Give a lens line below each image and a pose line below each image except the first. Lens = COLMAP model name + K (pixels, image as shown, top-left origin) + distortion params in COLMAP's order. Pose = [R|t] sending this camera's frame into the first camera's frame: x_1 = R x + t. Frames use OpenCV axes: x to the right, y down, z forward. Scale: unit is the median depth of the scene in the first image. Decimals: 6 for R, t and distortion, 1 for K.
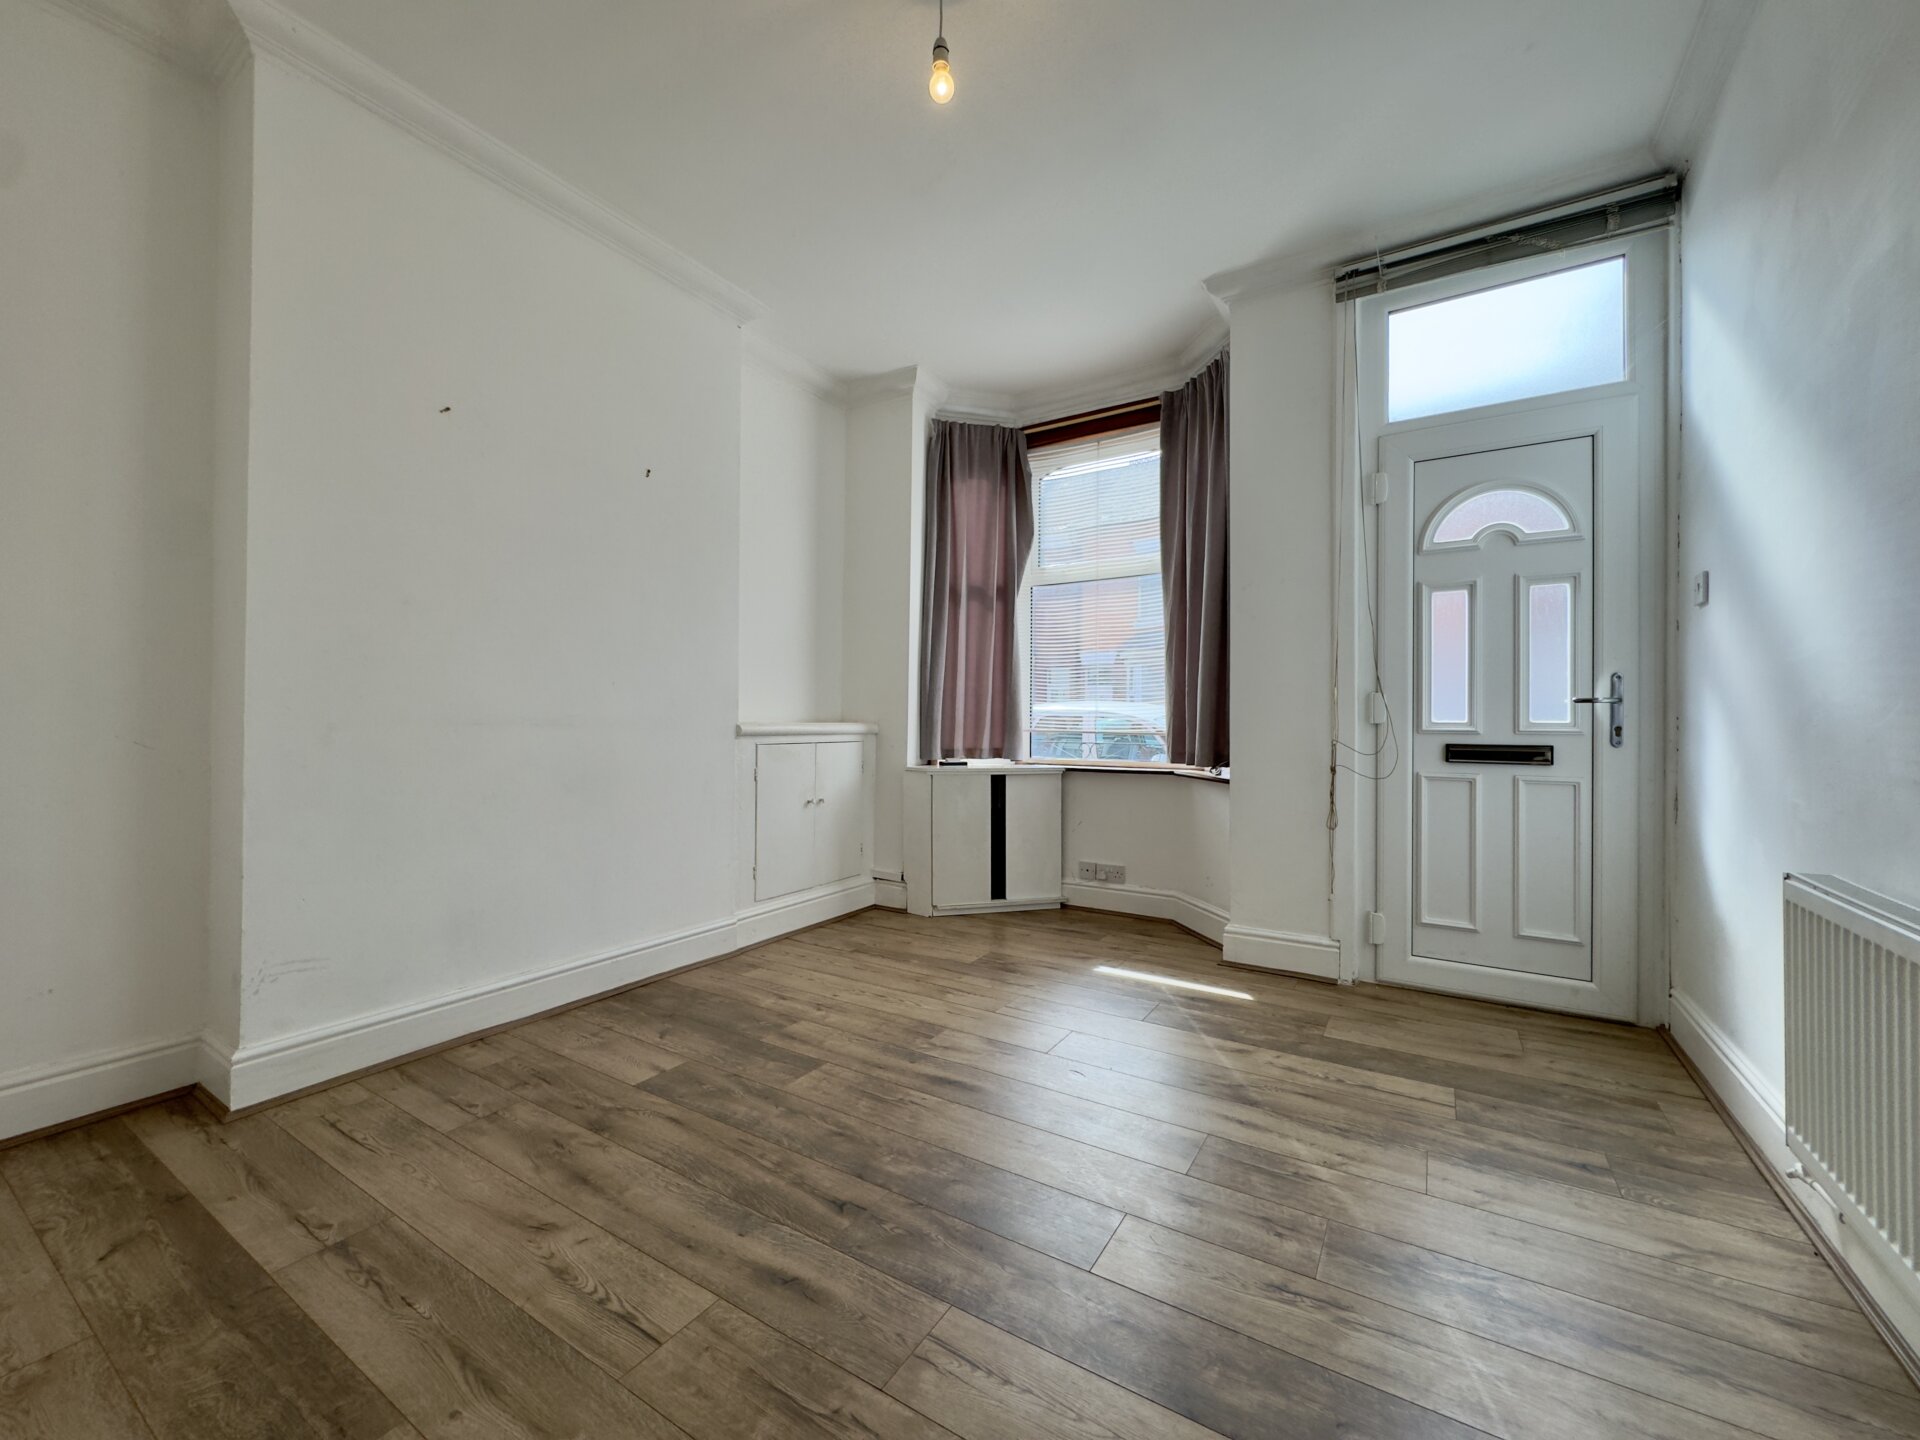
lens RADIAL K [[773.0, 0, 958.1], [0, 773.0, 713.3], [0, 0, 1]] dist [-0.000306, -0.000159]
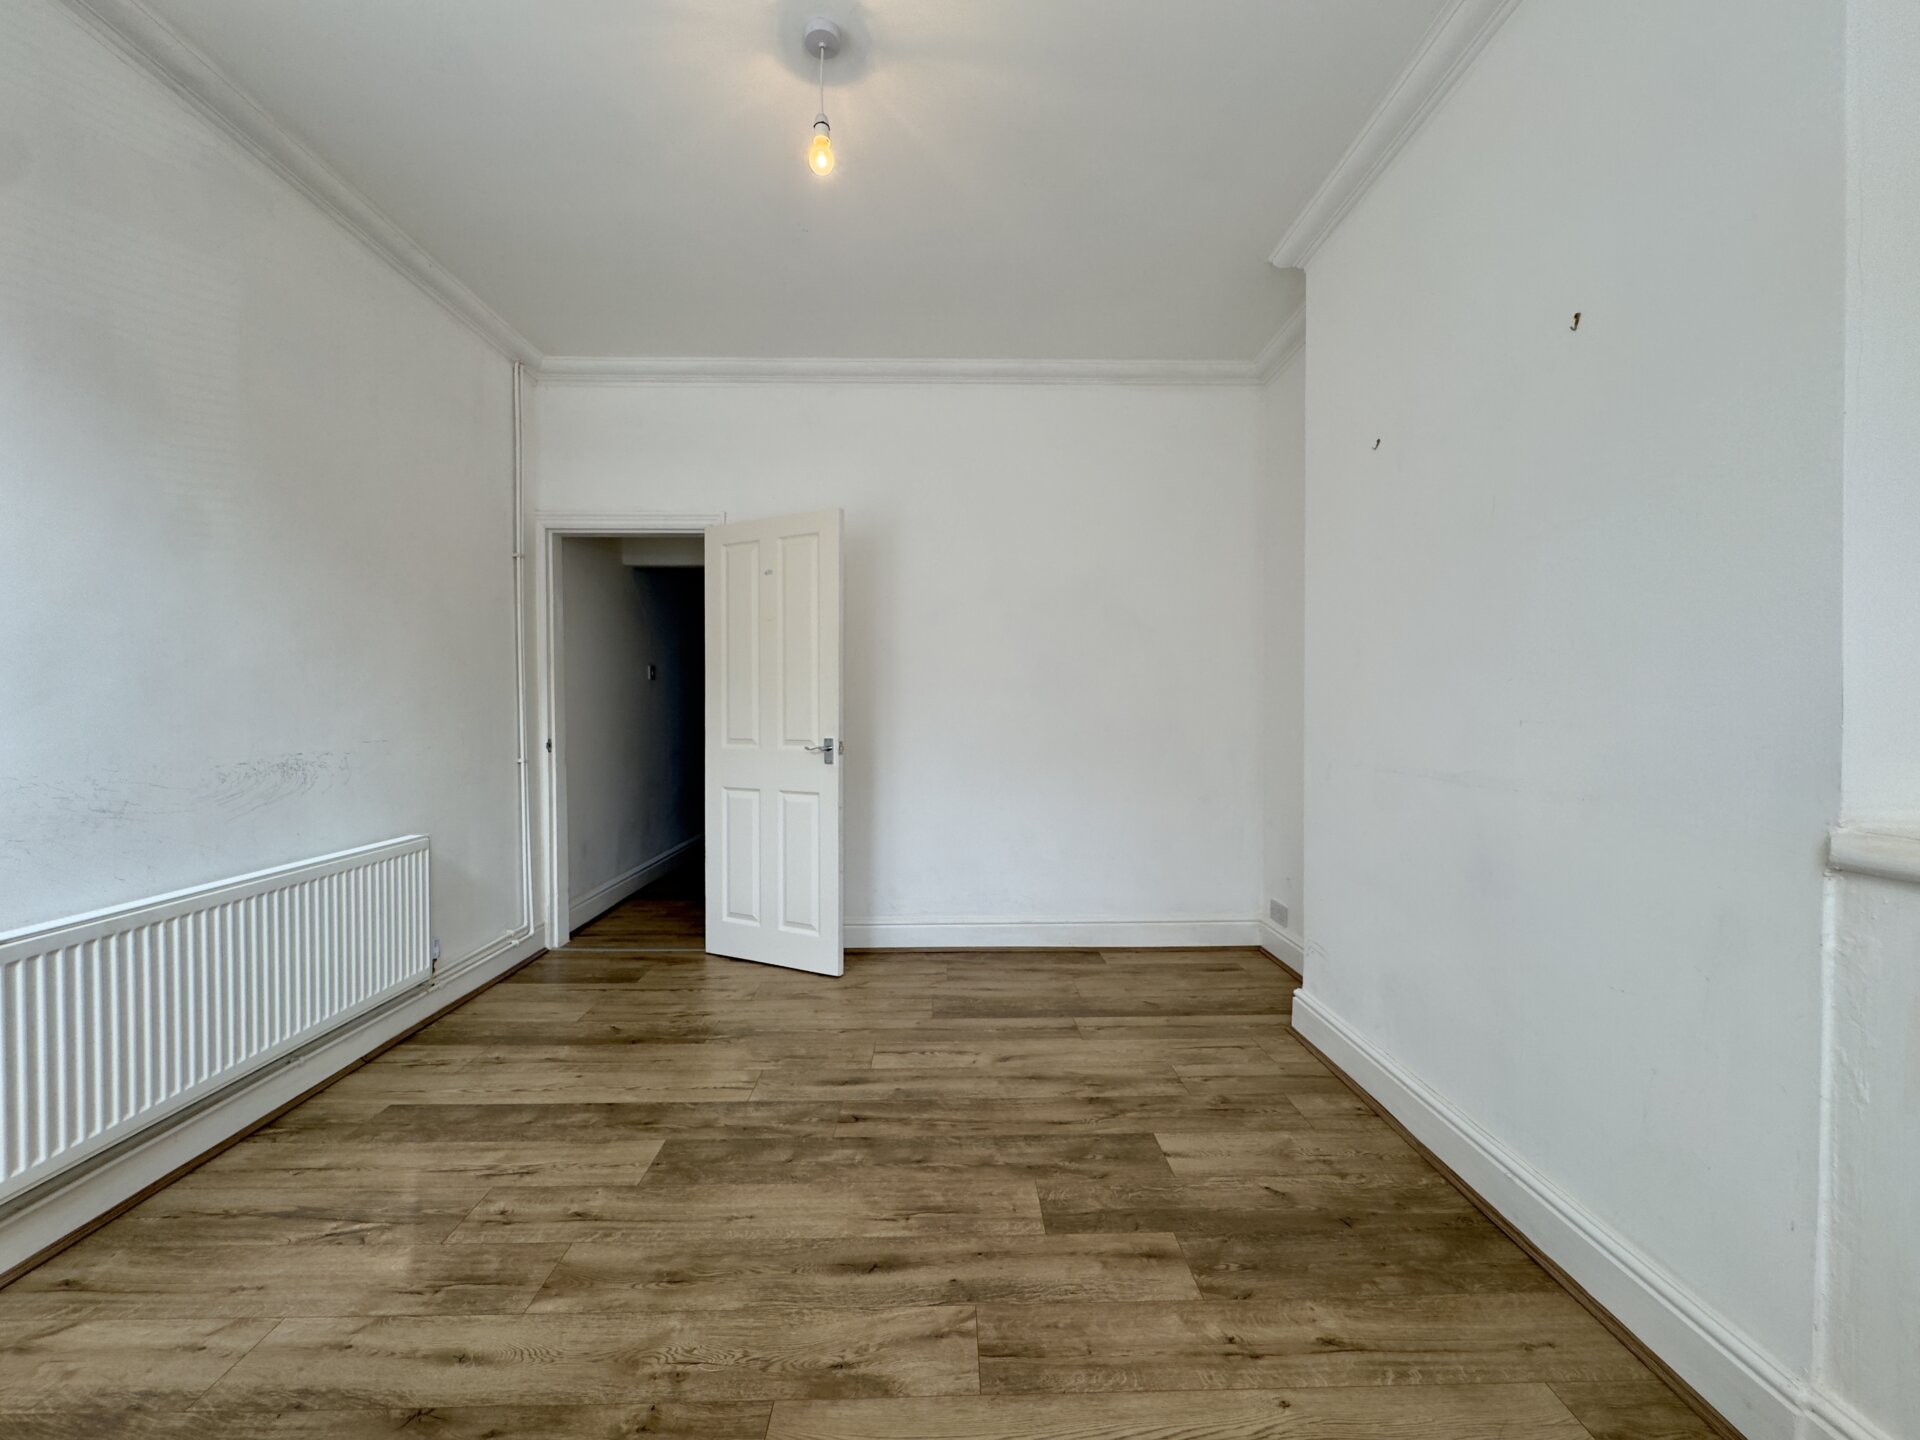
lens RADIAL K [[773.0, 0, 961.3], [0, 773.0, 714.4], [0, 0, 1]] dist [-0.000306, -0.000159]
pose [[-0.836134, 0.003600, -0.548513, 0.373188], [0.006219, 0.999976, -0.002917, -0.068891], [0.548490, -0.005851, -0.836137, 1.877473]]
